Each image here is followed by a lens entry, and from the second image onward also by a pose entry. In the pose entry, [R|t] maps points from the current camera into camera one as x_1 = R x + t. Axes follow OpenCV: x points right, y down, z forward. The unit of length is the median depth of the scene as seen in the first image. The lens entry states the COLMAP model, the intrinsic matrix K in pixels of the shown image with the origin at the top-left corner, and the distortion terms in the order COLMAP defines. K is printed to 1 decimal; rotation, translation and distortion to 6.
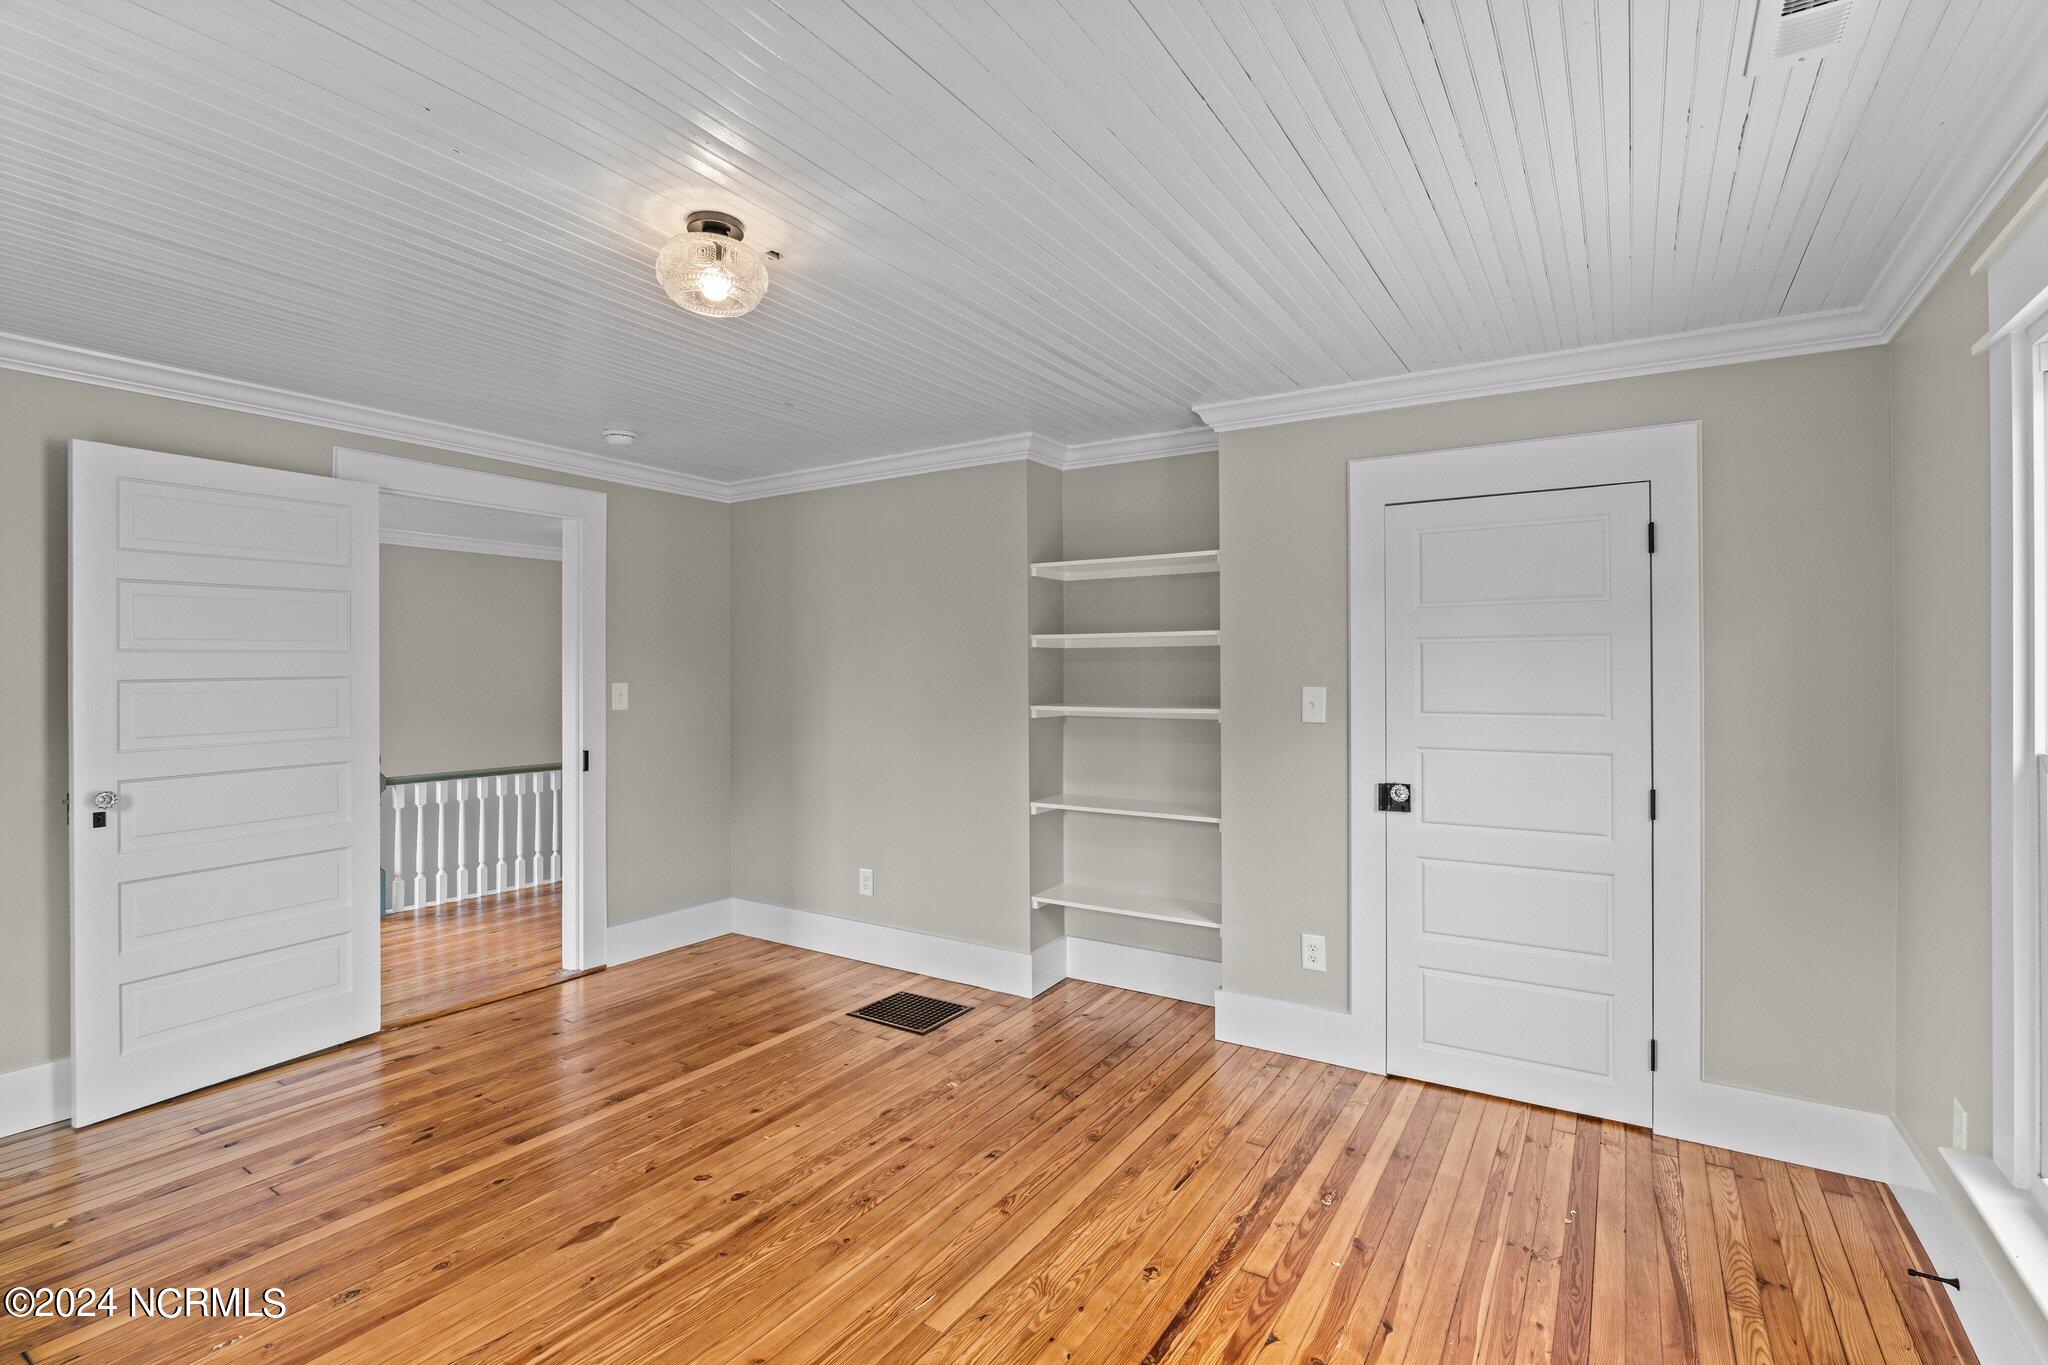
lens RADIAL K [[930.7, 0, 1014.2], [0, 930.7, 672.2], [0, 0, 1]] dist [-0.008526, -0.000377]
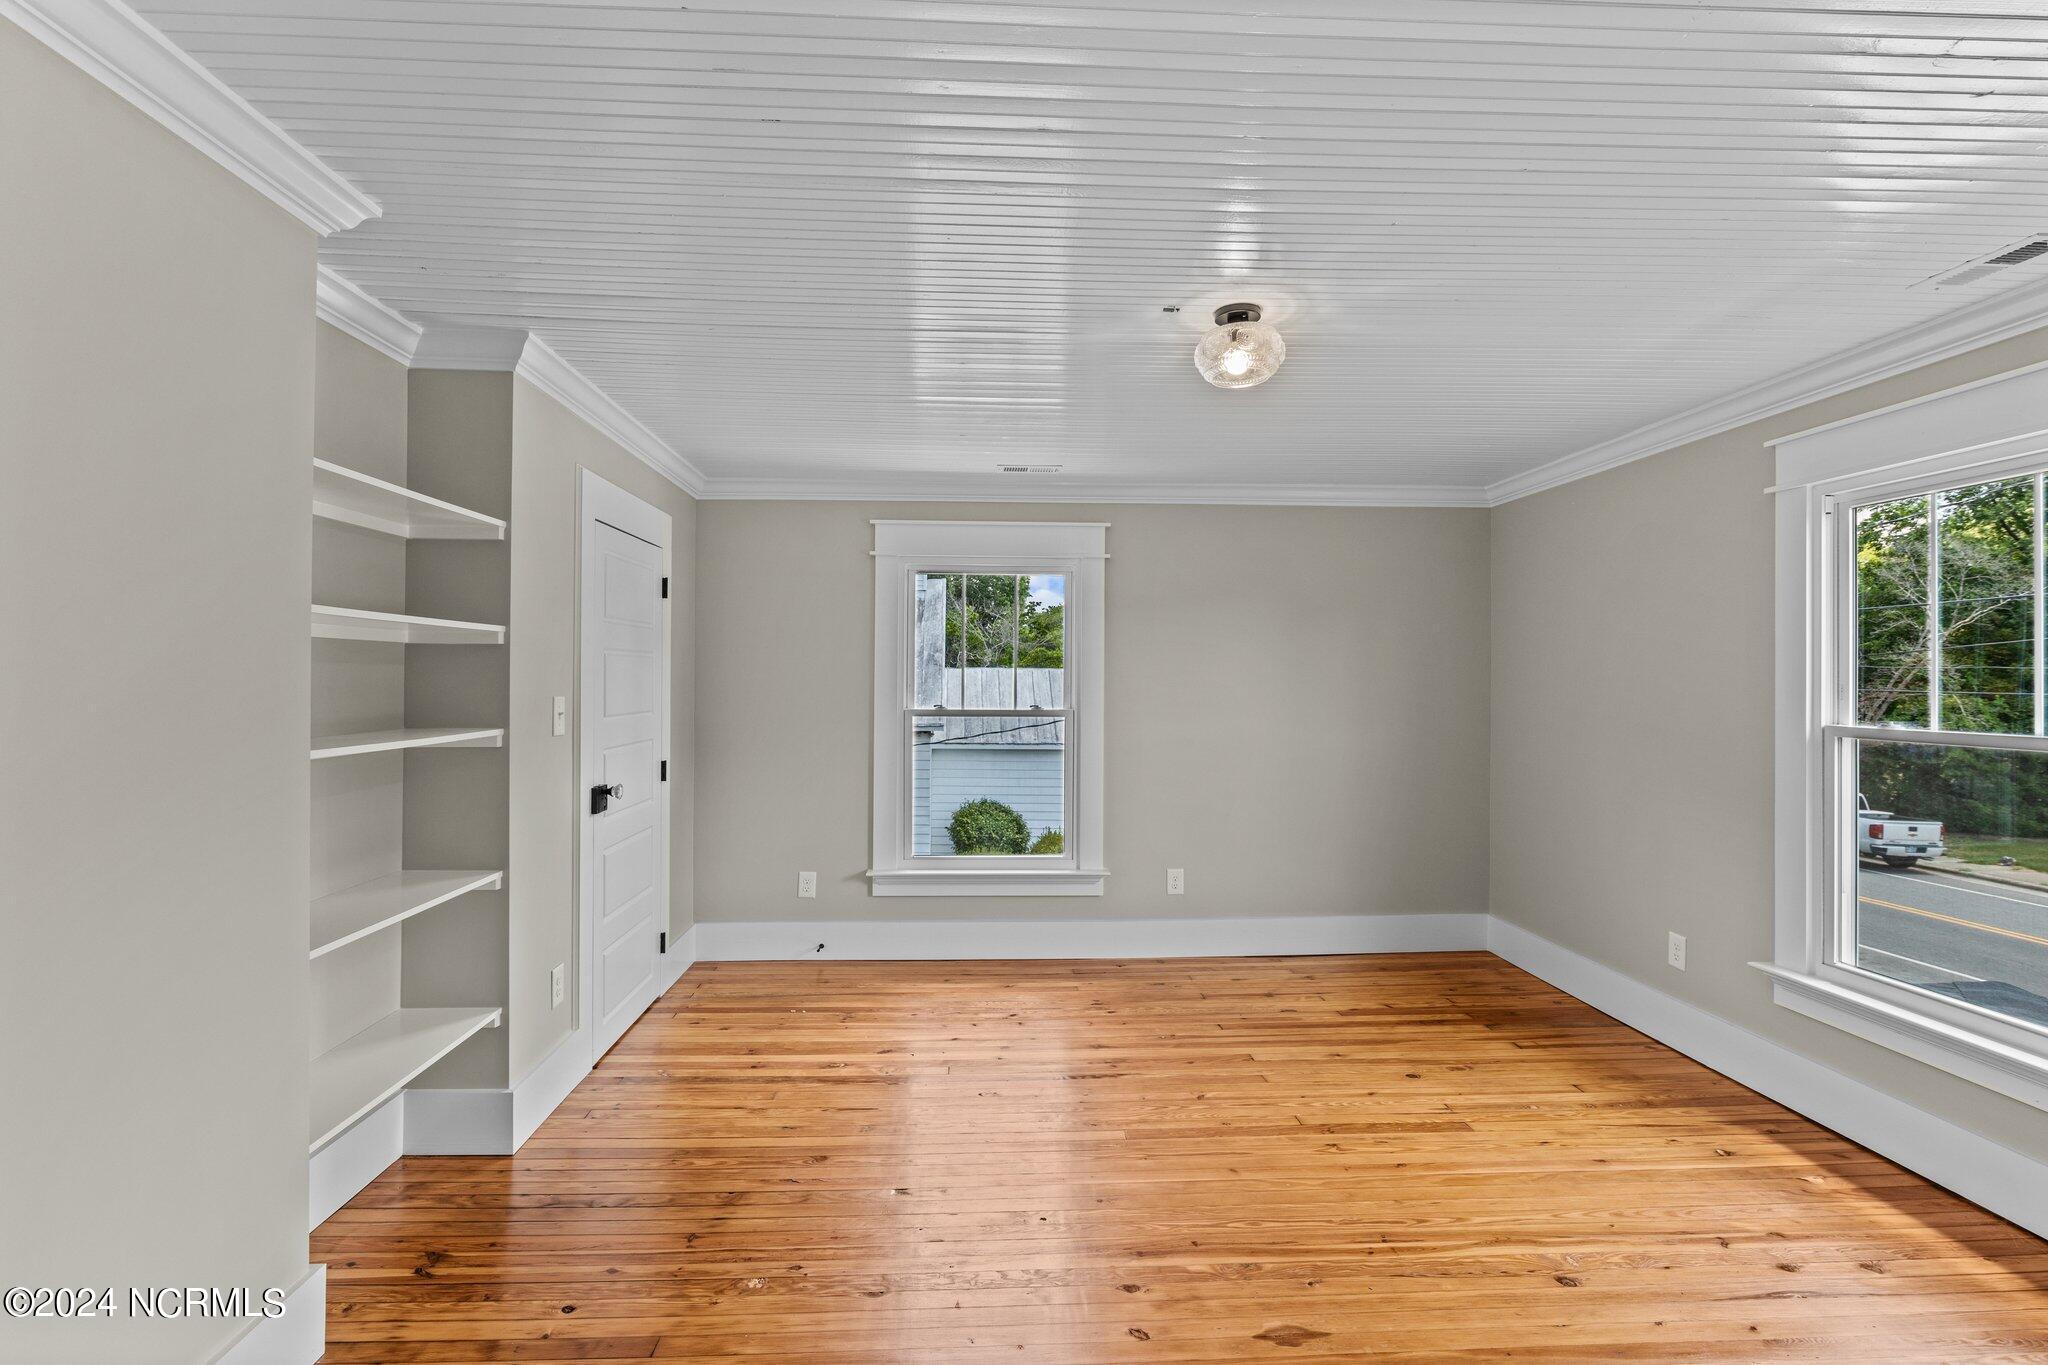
lens RADIAL K [[930.7, 0, 1024.8], [0, 930.7, 673.4], [0, 0, 1]] dist [-0.008526, -0.000377]
pose [[-0.582114, 0.000335, 0.813107, -0.904685], [-0.003176, 0.999991, -0.002686, -0.005437], [-0.813101, -0.004146, -0.582108, 1.521123]]
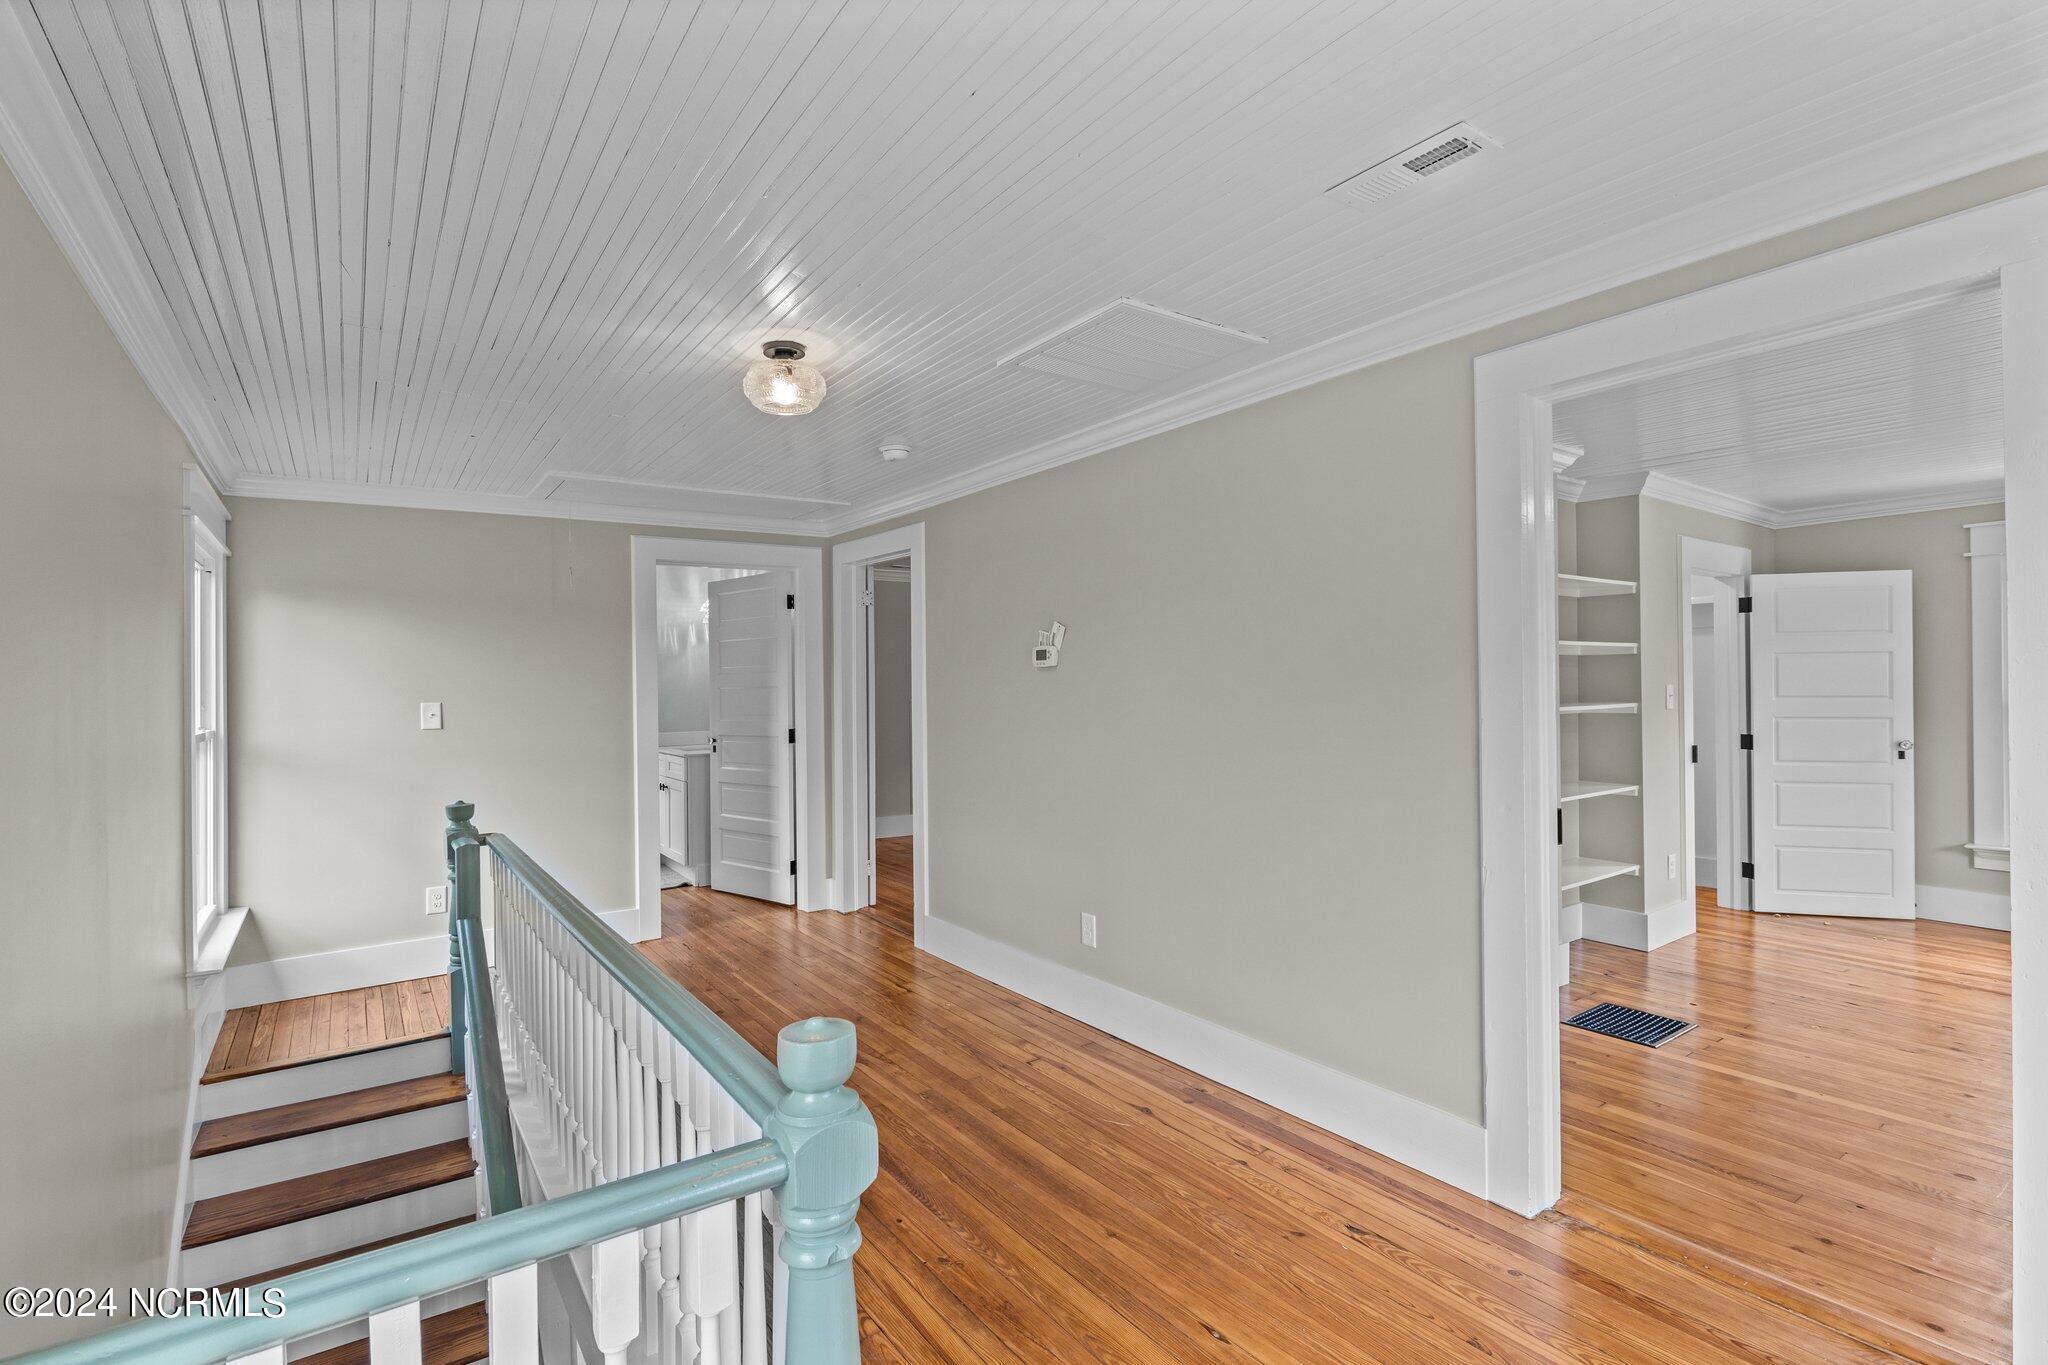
lens RADIAL K [[930.7, 0, 1024.2], [0, 930.7, 688.2], [0, 0, 1]] dist [-0.008526, -0.000377]
pose [[0.403134, -0.006680, 0.915116, -1.847924], [0.015679, 0.999877, 0.000392, 0.008639], [-0.915007, 0.014191, 0.403189, 1.756553]]
